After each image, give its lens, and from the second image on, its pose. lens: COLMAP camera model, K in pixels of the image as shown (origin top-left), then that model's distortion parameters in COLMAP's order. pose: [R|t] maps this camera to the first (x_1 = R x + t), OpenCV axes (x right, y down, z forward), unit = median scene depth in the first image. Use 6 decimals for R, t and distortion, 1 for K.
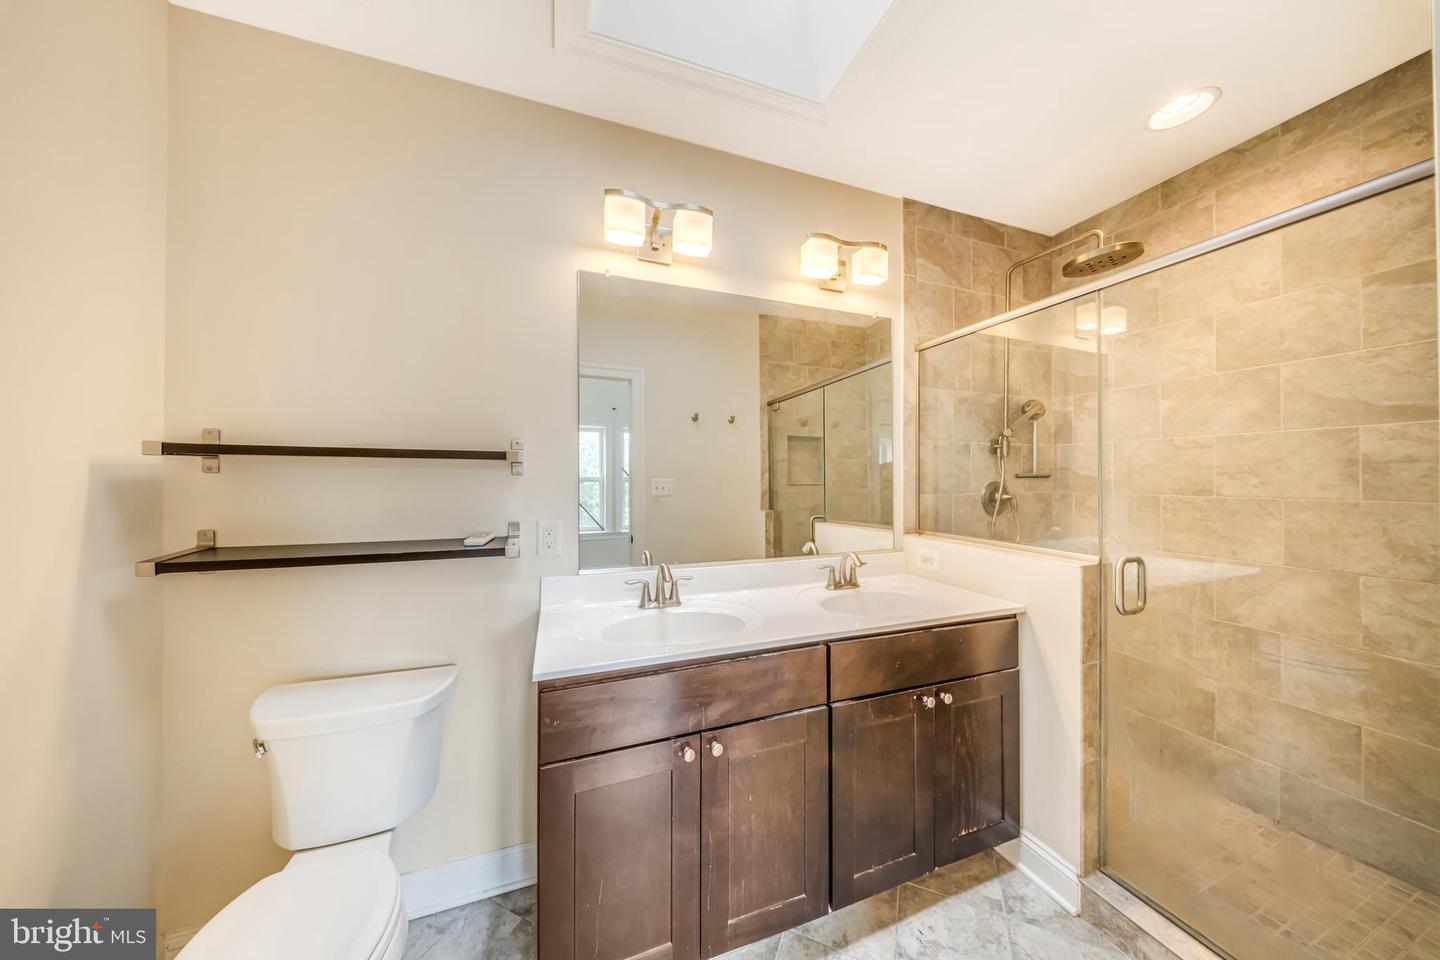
lens RADIAL K [[435.8, 0, 720.0], [0, 435.8, 480.0], [0, 0, 1]] dist [-0.010592, -0.000073]
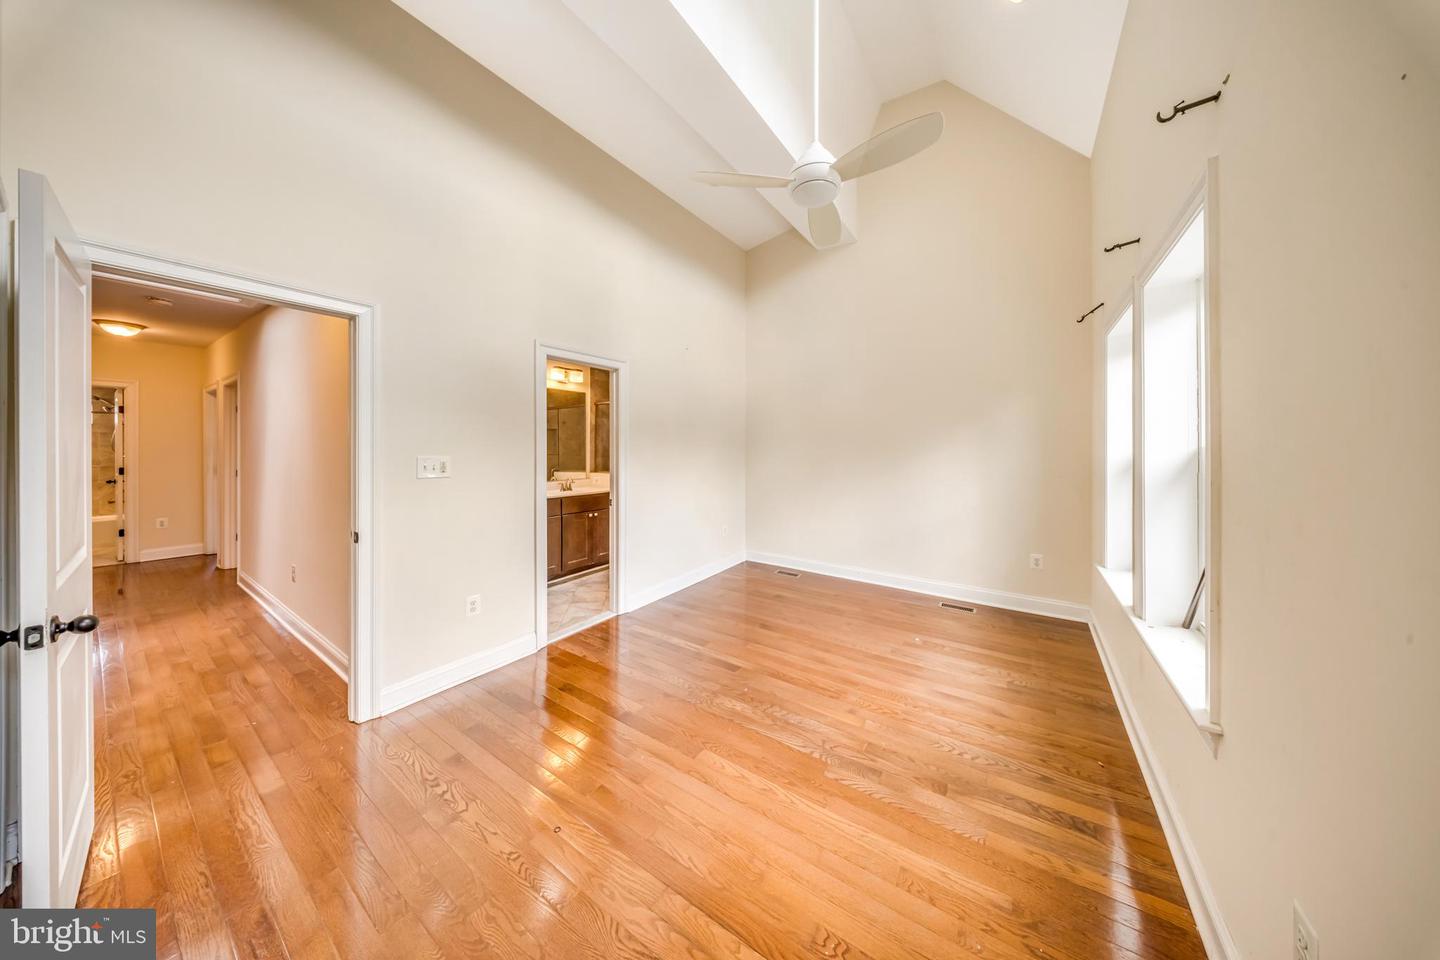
lens RADIAL K [[438.2, 0, 728.0], [0, 438.2, 460.0], [0, 0, 1]] dist [-0.000125, -0.000117]
pose [[0.816220, -0.003716, 0.577729, -0.510645], [-0.014837, 0.999515, 0.027391, -0.046053], [-0.577550, -0.030929, 0.815769, -1.947490]]
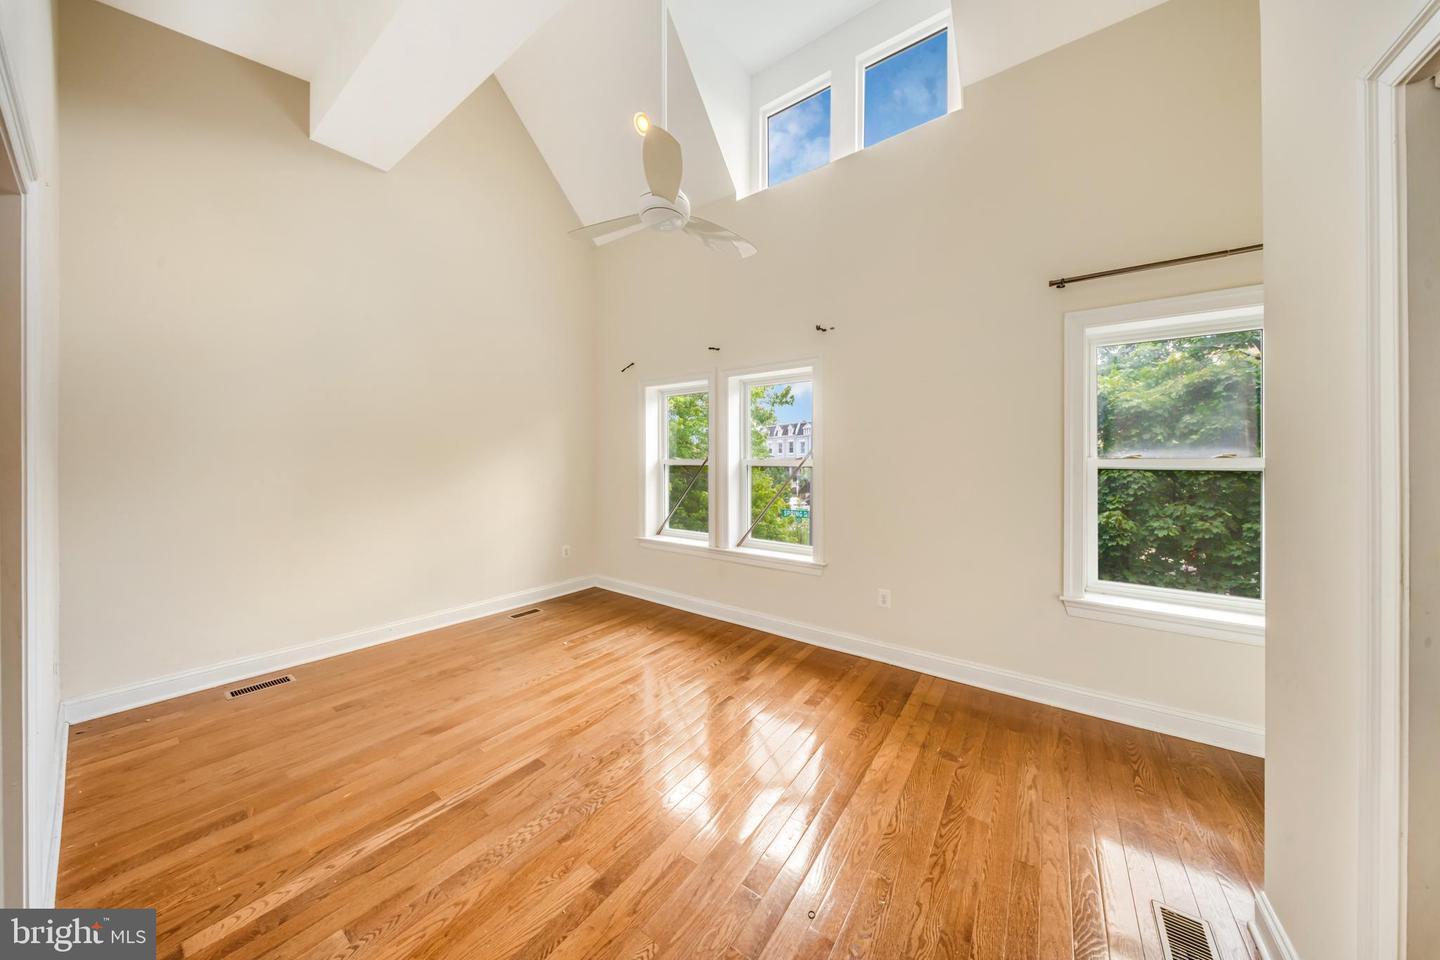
lens RADIAL K [[453.1, 0, 739.4], [0, 453.1, 459.8], [0, 0, 1]] dist [0.000020, -0.000039]
pose [[-0.572475, 0.009825, 0.819863, -0.875250], [0.002282, 0.999943, -0.010389, -0.034899], [-0.819919, -0.004077, -0.572465, -0.406714]]
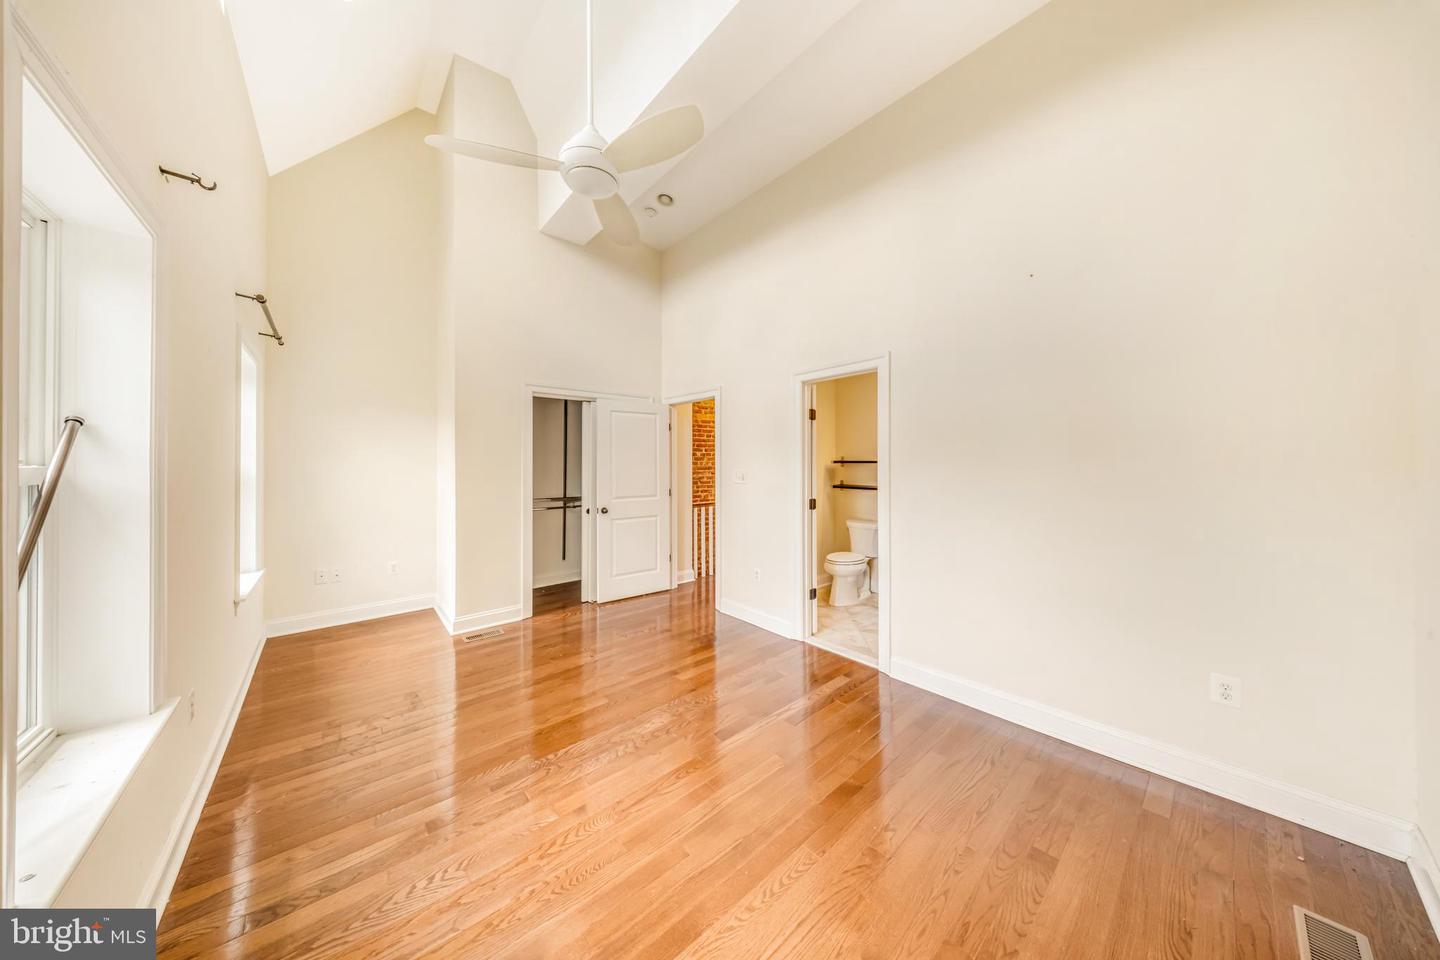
lens RADIAL K [[435.8, 0, 720.0], [0, 435.8, 480.0], [0, 0, 1]] dist [-0.010592, -0.000073]
pose [[0.348199, 0.048964, -0.936141, 1.649337], [0.001449, 0.998606, 0.052770, -0.079459], [0.937419, -0.019731, 0.347643, -1.111386]]
